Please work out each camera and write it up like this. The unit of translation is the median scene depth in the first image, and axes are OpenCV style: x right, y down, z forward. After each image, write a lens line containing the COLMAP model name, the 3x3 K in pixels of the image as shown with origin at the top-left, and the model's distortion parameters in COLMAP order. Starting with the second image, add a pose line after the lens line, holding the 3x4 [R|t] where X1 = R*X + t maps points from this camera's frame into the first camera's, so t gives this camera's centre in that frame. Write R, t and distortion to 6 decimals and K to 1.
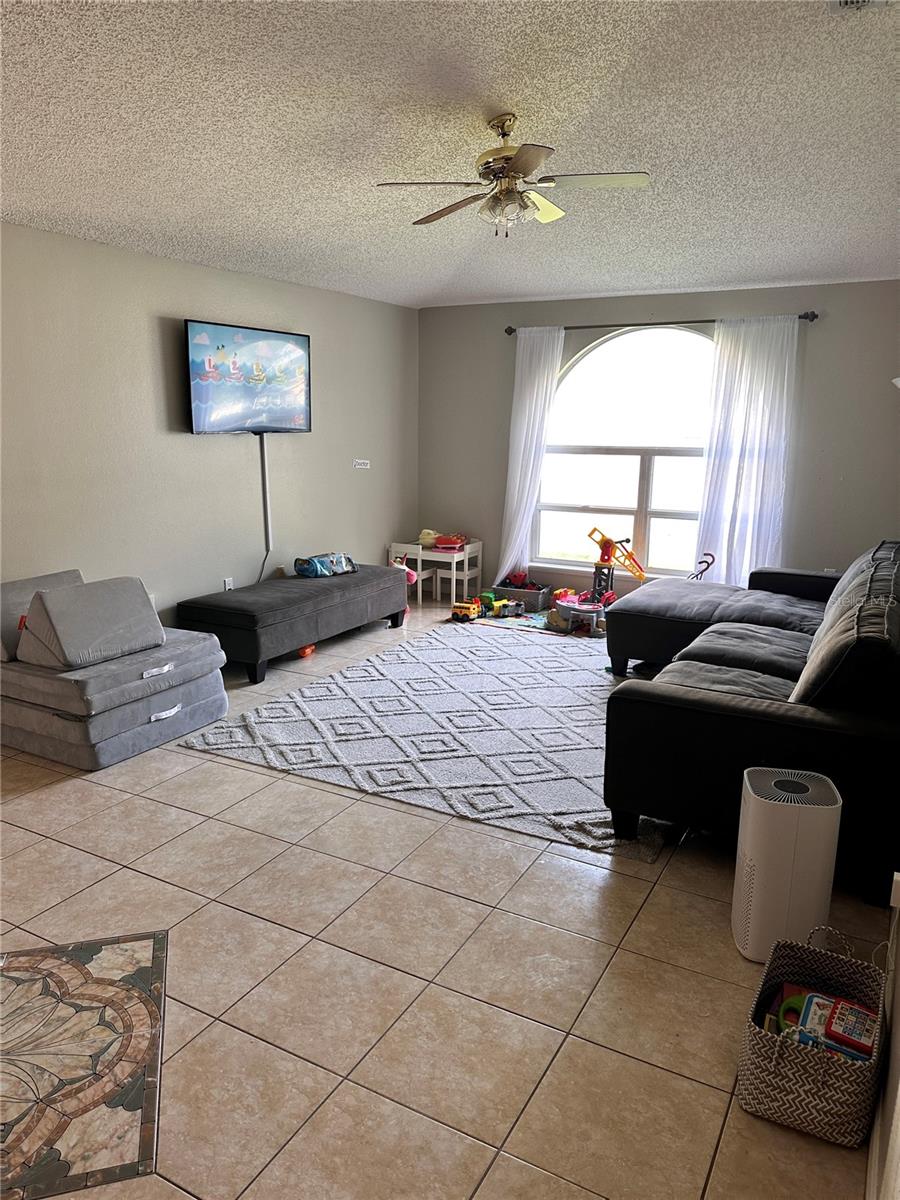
lens RADIAL K [[845.7, 0, 450.0], [0, 845.7, 600.0], [0, 0, 1]] dist [0.123459, -0.173683]
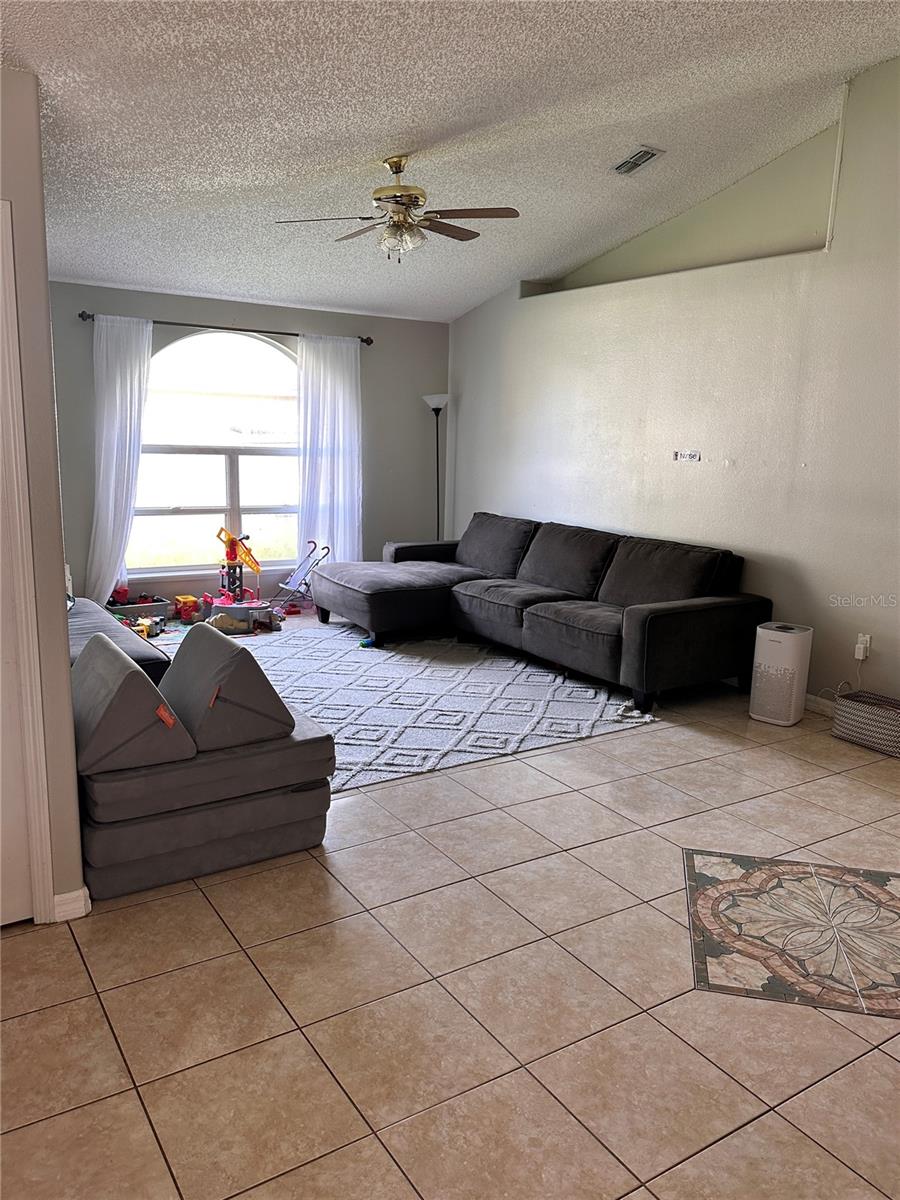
lens RADIAL K [[904.1, 0, 447.4], [0, 904.1, 603.7], [0, 0, 1]] dist [0.036686, -0.073093]
pose [[0.468022, -0.161729, 0.868792, -0.981274], [0.169287, 0.981312, 0.091480, -0.077414], [-0.867351, 0.104260, 0.486654, 0.411171]]
